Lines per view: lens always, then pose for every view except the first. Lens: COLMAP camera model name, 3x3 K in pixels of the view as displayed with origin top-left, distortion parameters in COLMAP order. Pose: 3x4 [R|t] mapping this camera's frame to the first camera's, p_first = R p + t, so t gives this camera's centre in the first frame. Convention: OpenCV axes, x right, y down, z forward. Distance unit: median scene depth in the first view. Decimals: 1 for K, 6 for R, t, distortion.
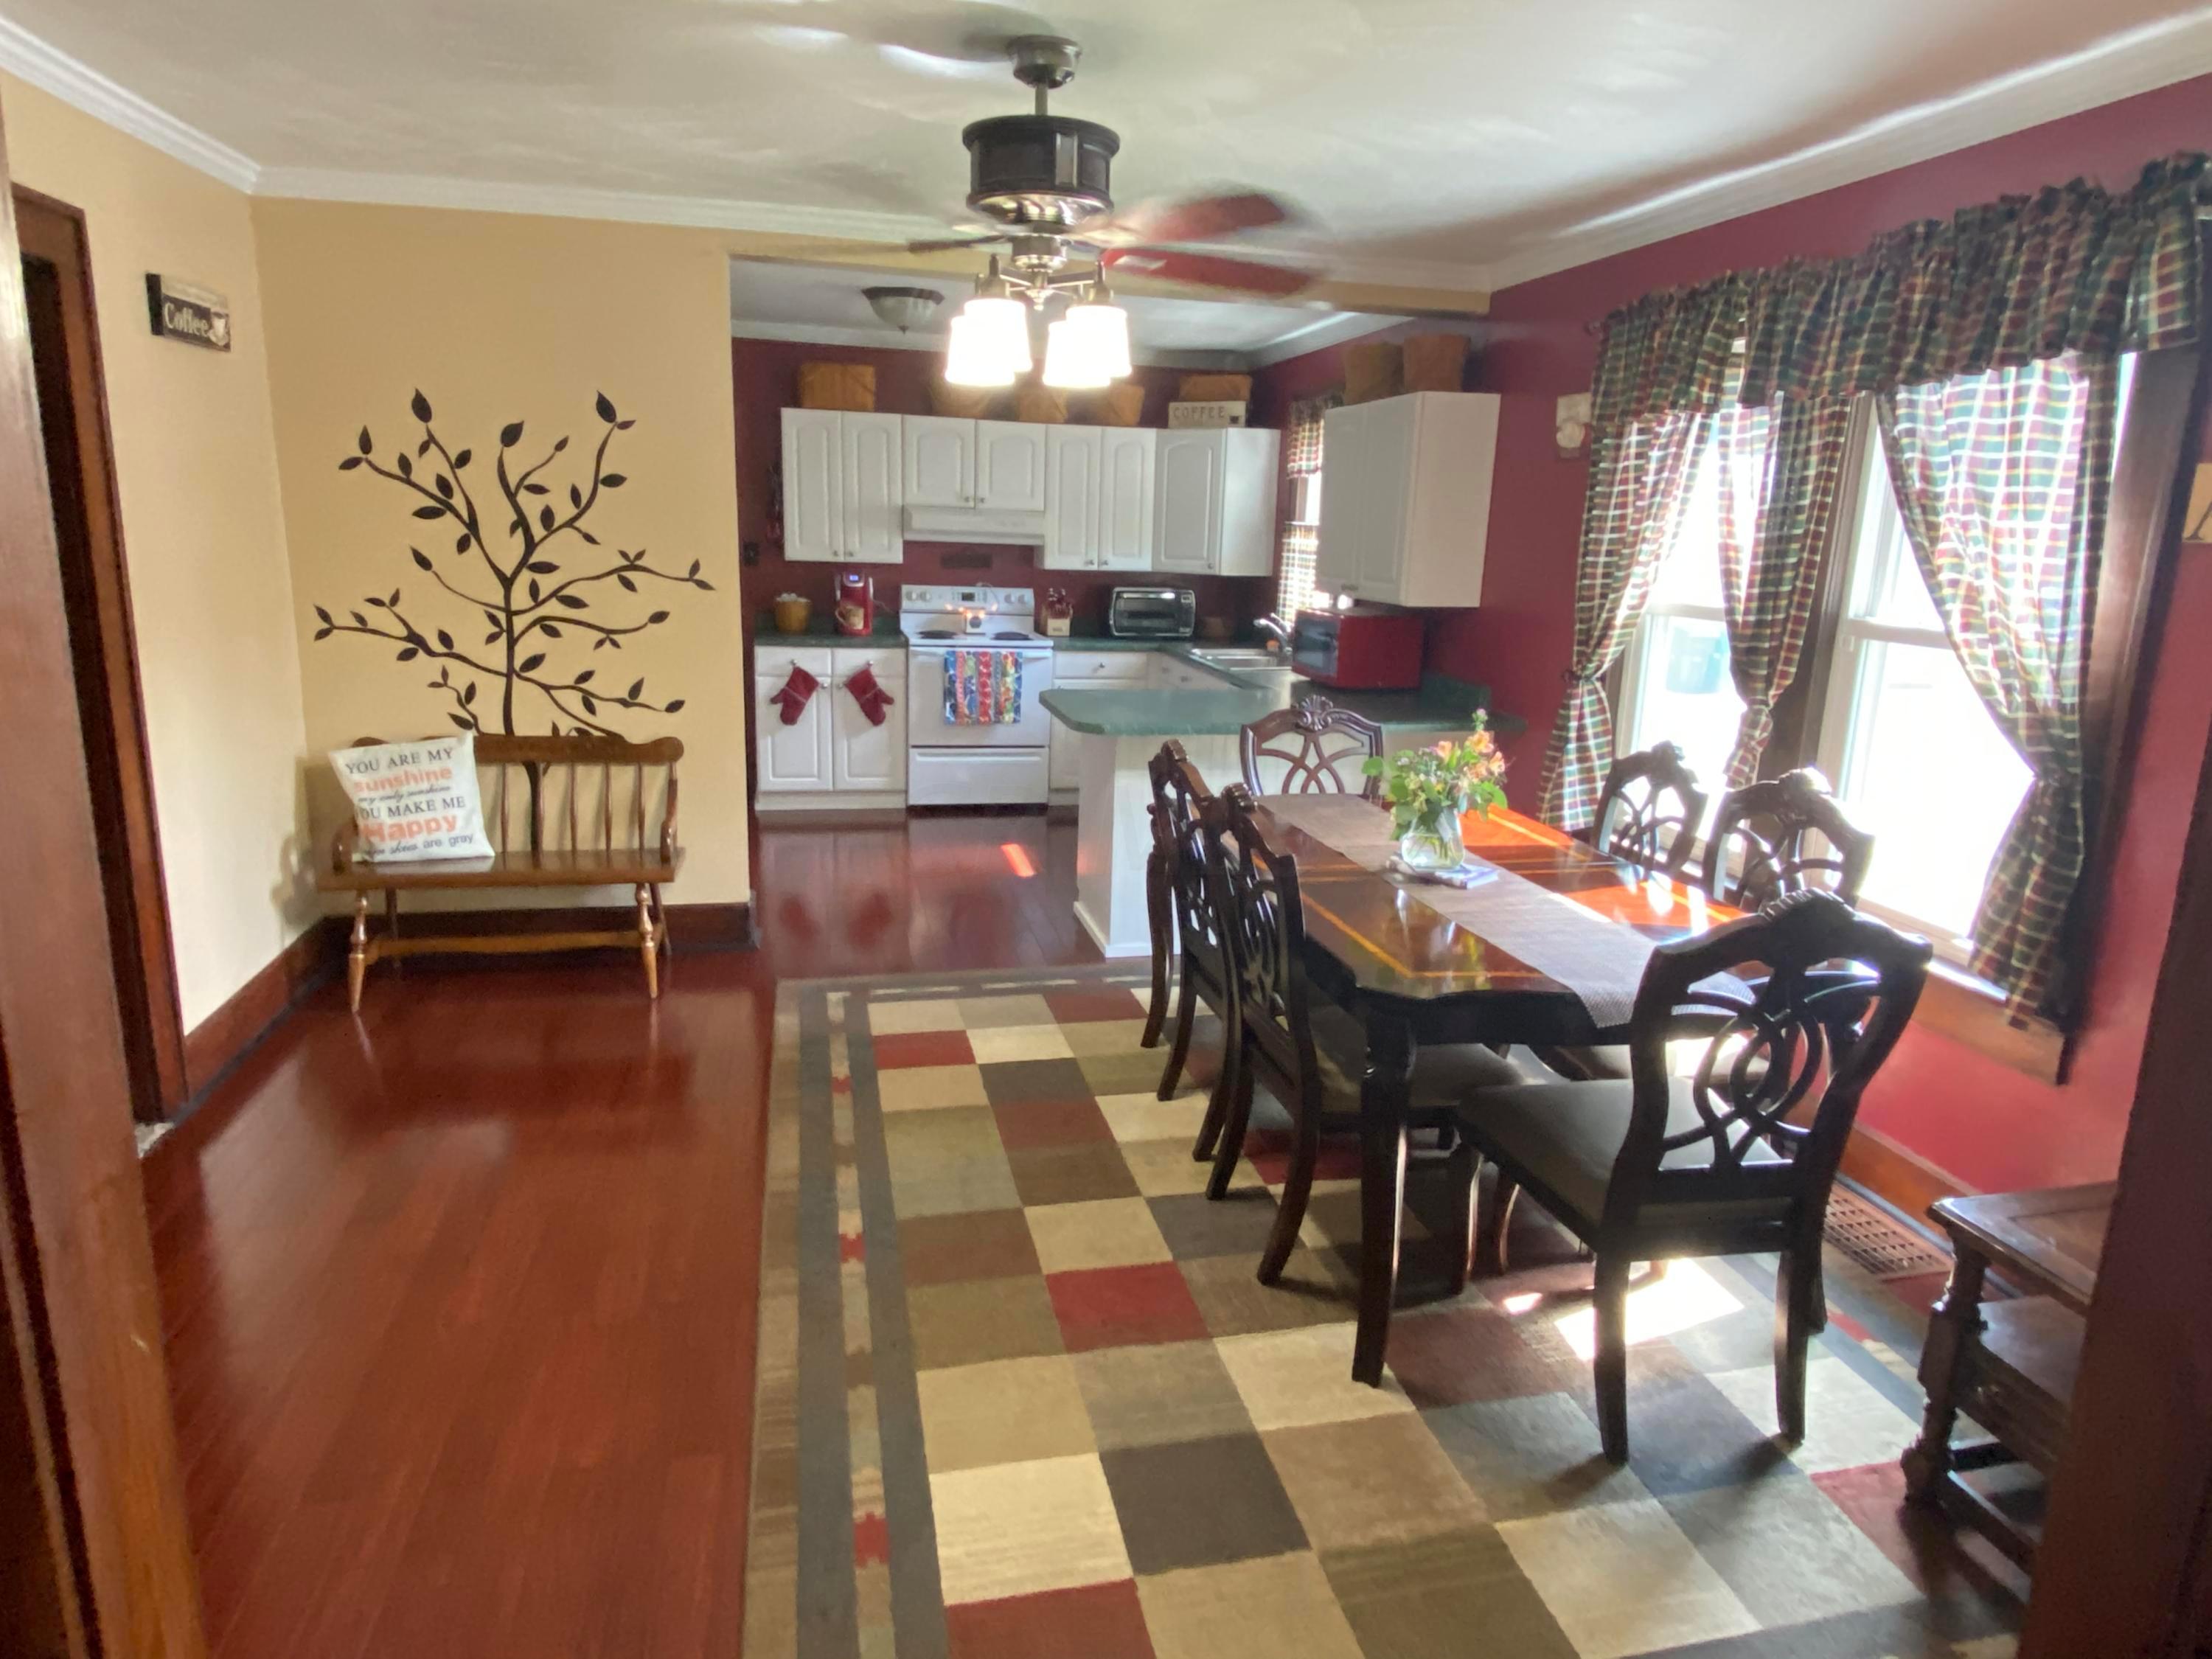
lens RADIAL K [[1314.0, 0, 1106.0], [0, 1314.0, 829.5], [0, 0, 1]] dist [0.047560, -0.000703]
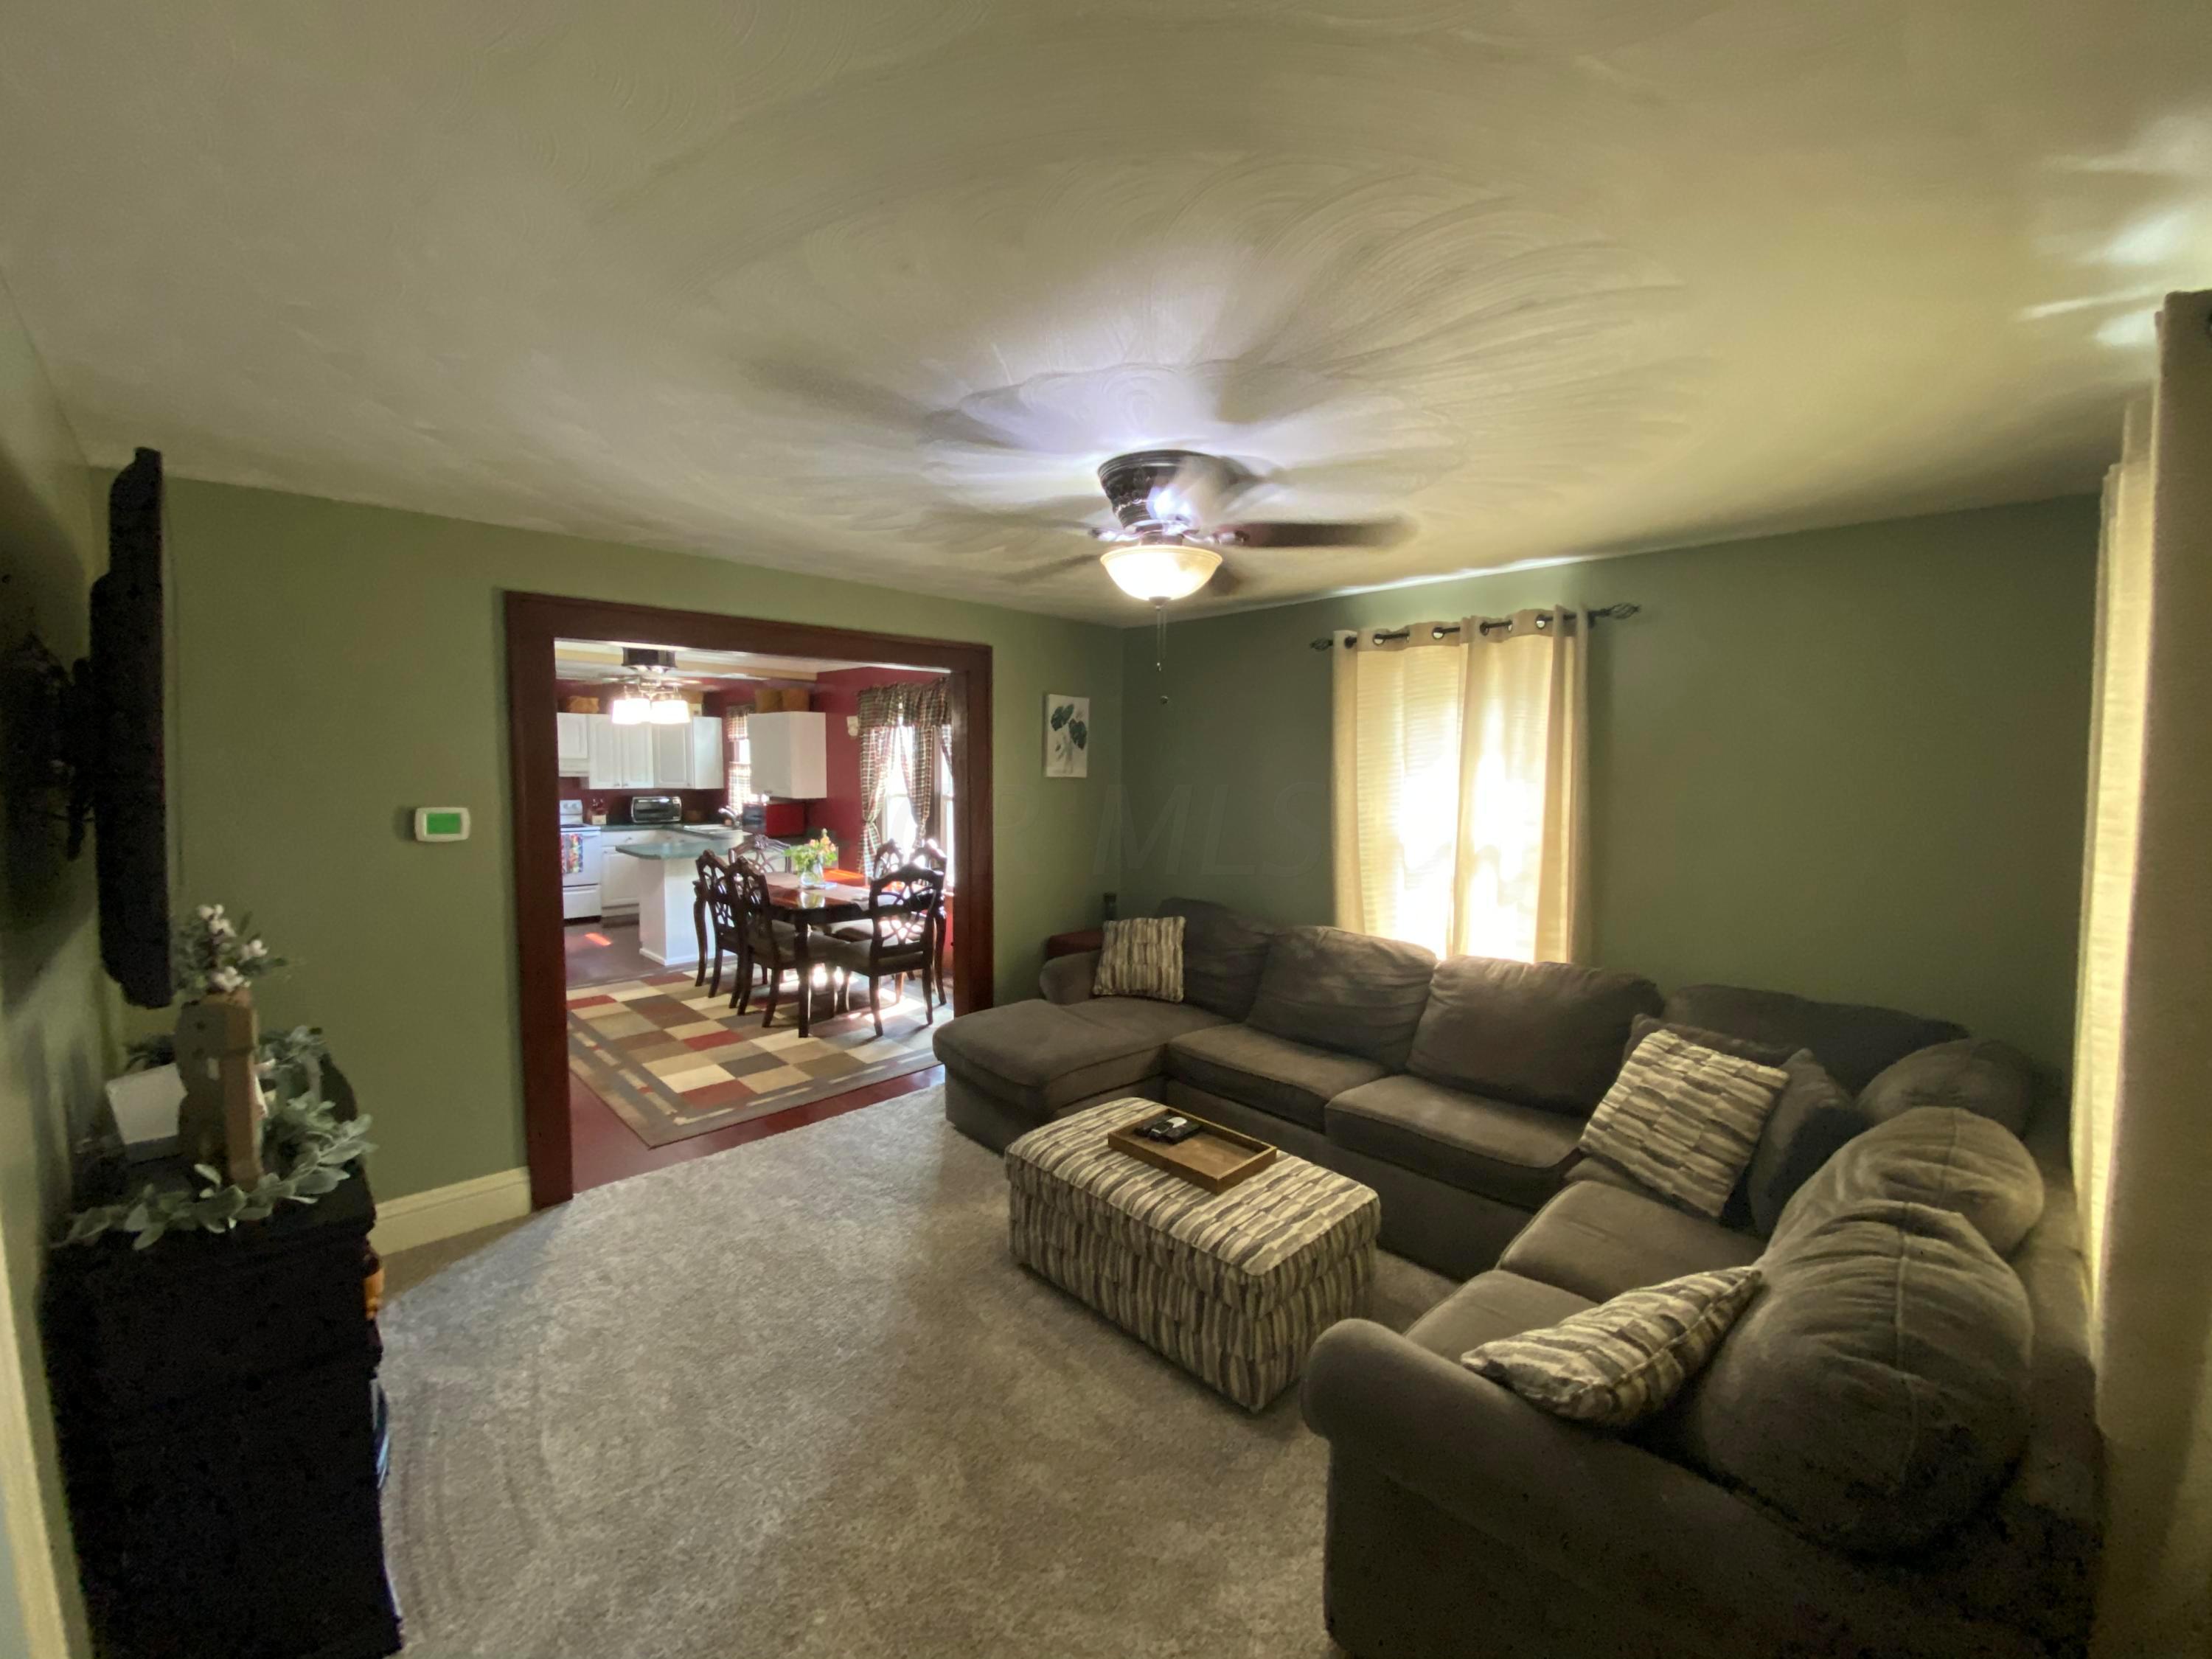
lens RADIAL K [[894.6, 0, 1097.2], [0, 894.6, 815.0], [0, 0, 1]] dist [0.044454, -0.030186]
pose [[0.854638, -0.055021, 0.516301, -0.102612], [0.134456, 0.983903, -0.117715, 0.088309], [-0.501513, 0.170023, 0.848279, -0.455984]]
